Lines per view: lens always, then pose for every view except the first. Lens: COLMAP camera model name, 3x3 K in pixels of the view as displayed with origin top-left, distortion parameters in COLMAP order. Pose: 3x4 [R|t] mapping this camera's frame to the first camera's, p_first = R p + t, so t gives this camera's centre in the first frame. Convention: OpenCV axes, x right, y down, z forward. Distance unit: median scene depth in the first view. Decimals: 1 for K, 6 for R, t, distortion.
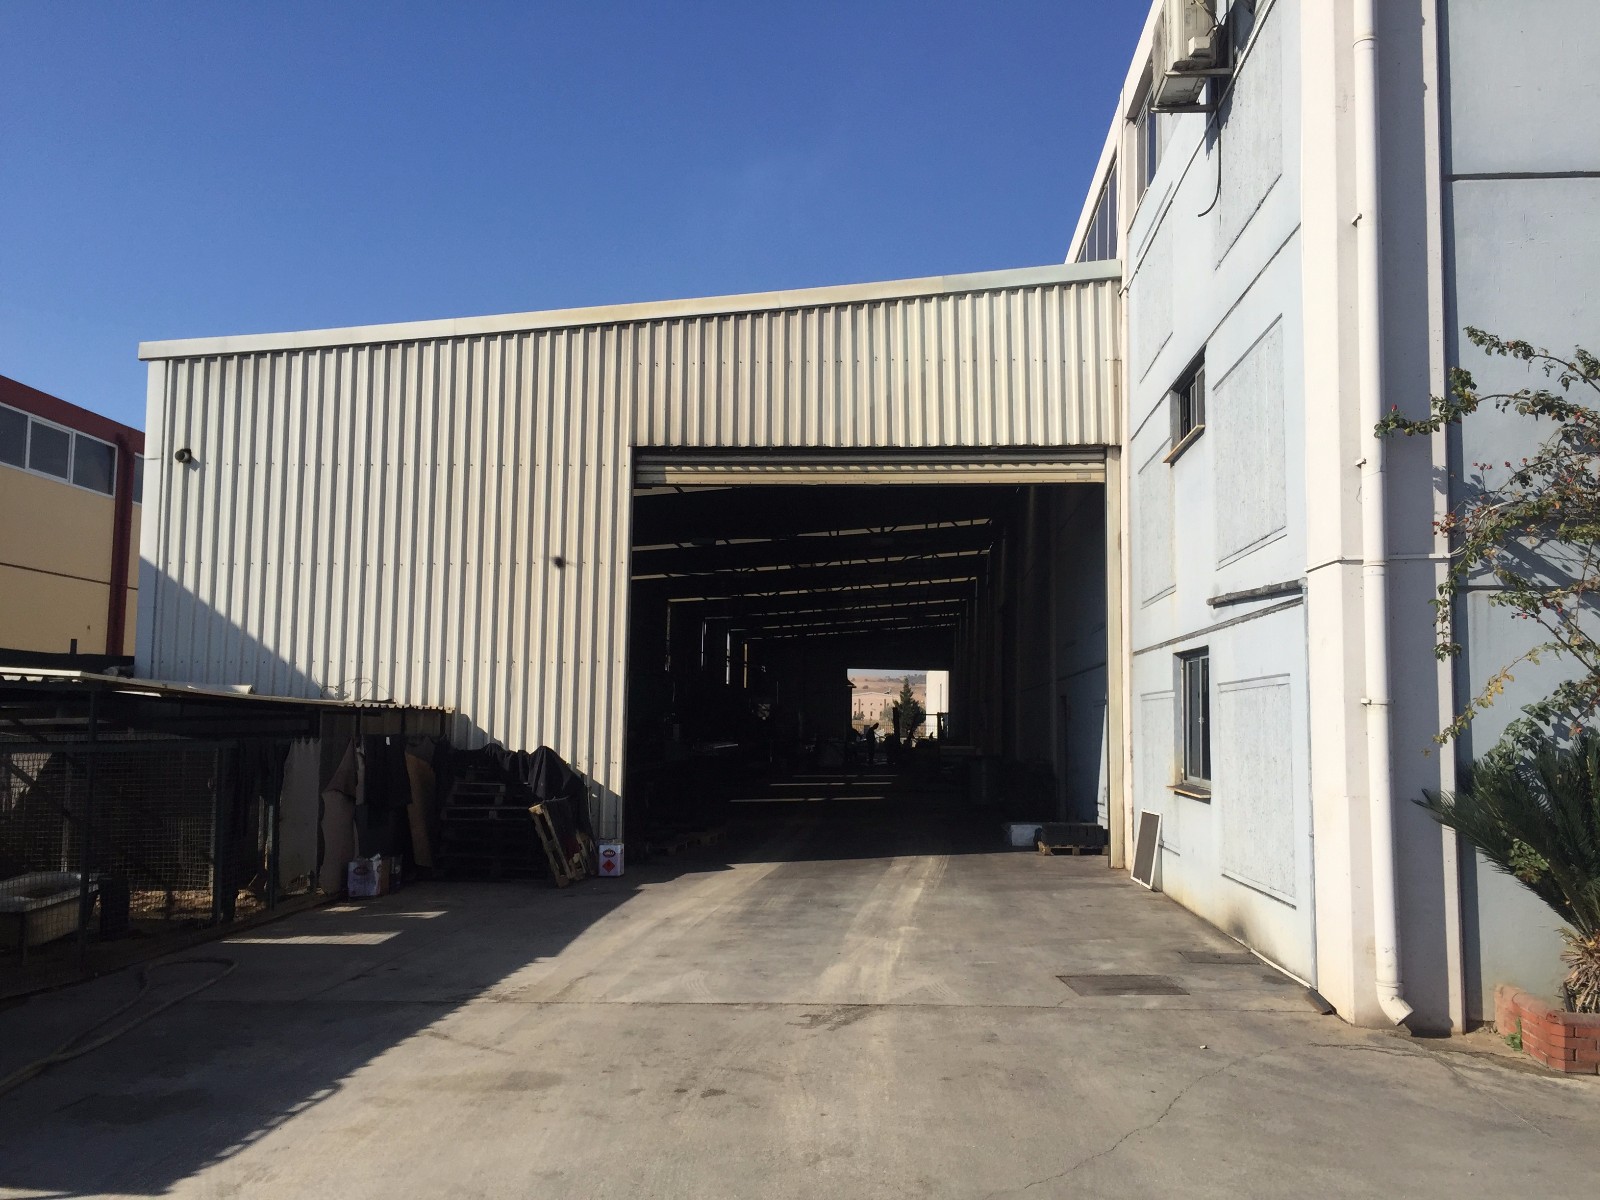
lens RADIAL K [[1345.8, 0, 799.8], [0, 1345.8, 612.7], [0, 0, 1]] dist [0.092236, -0.099734]
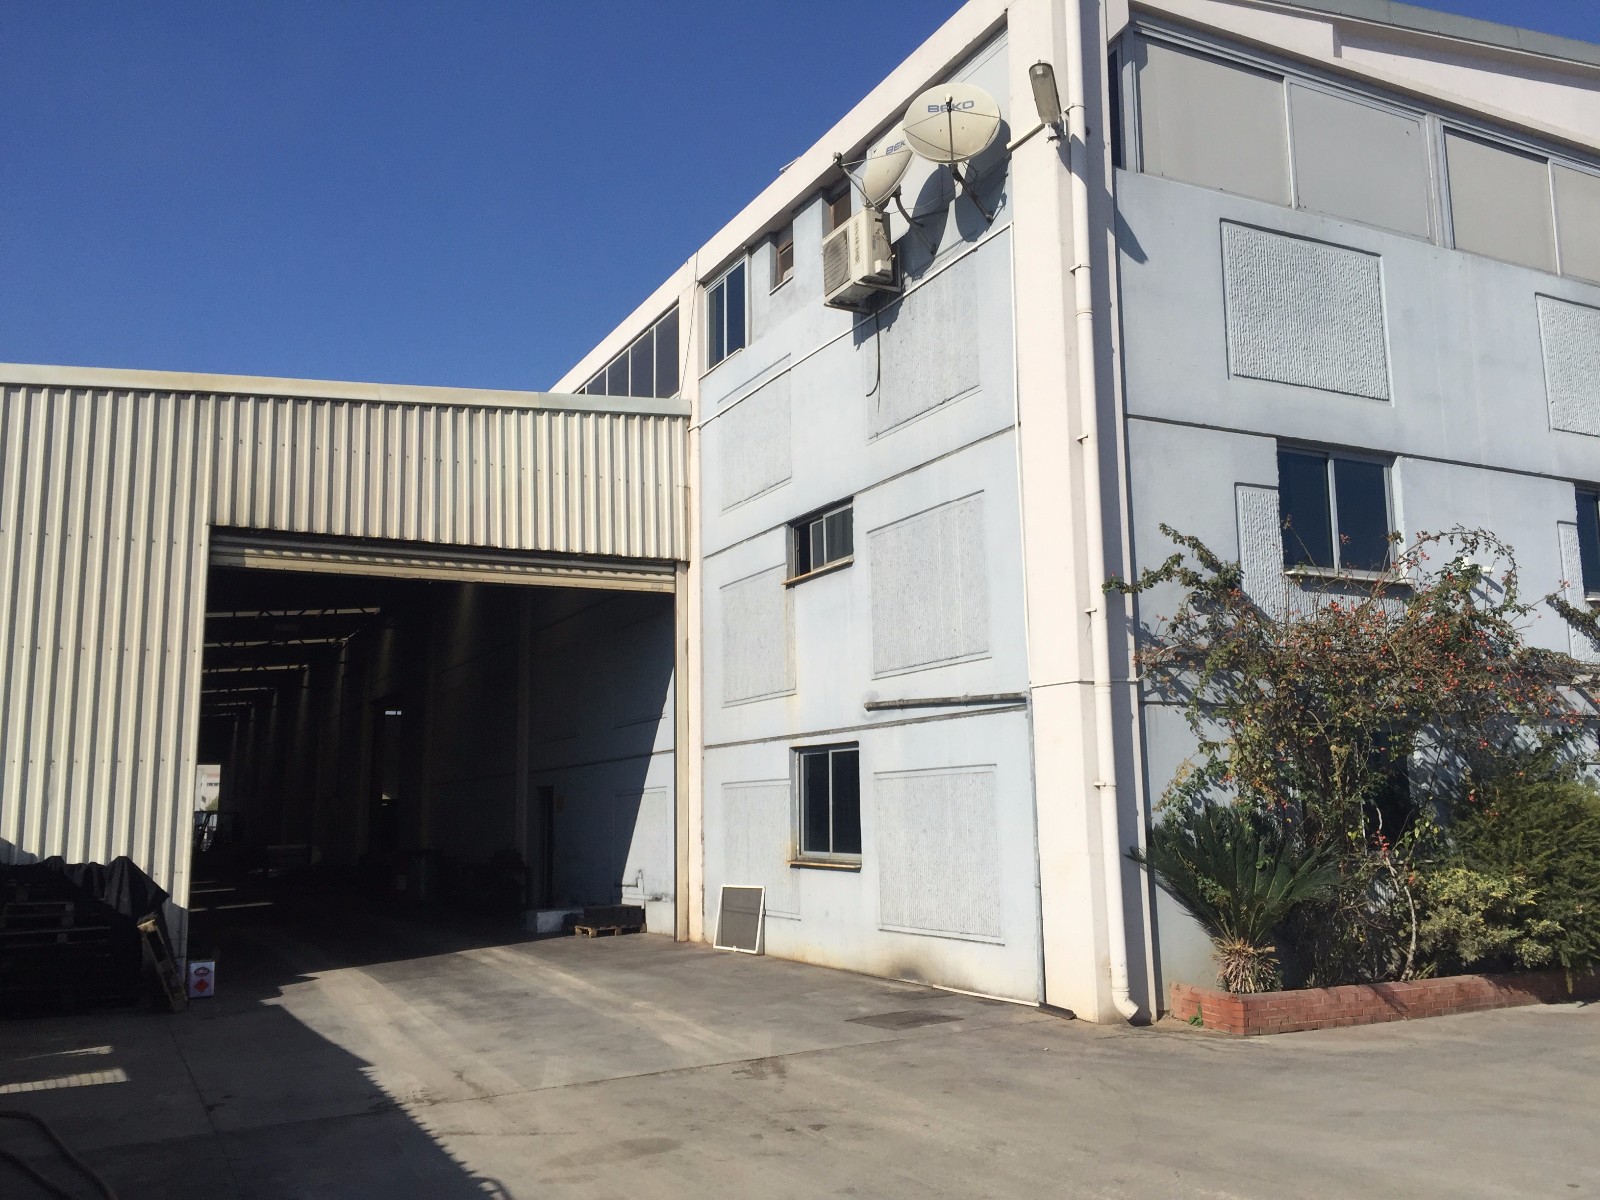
lens RADIAL K [[1352.5, 0, 800.0], [0, 1352.5, 600.0], [0, 0, 1]] dist [0.063363, -0.108987]
pose [[0.844906, 0.052537, 0.532328, -0.284622], [-0.013375, 0.996929, -0.077161, -0.005262], [-0.534747, 0.058074, 0.843014, -0.002653]]
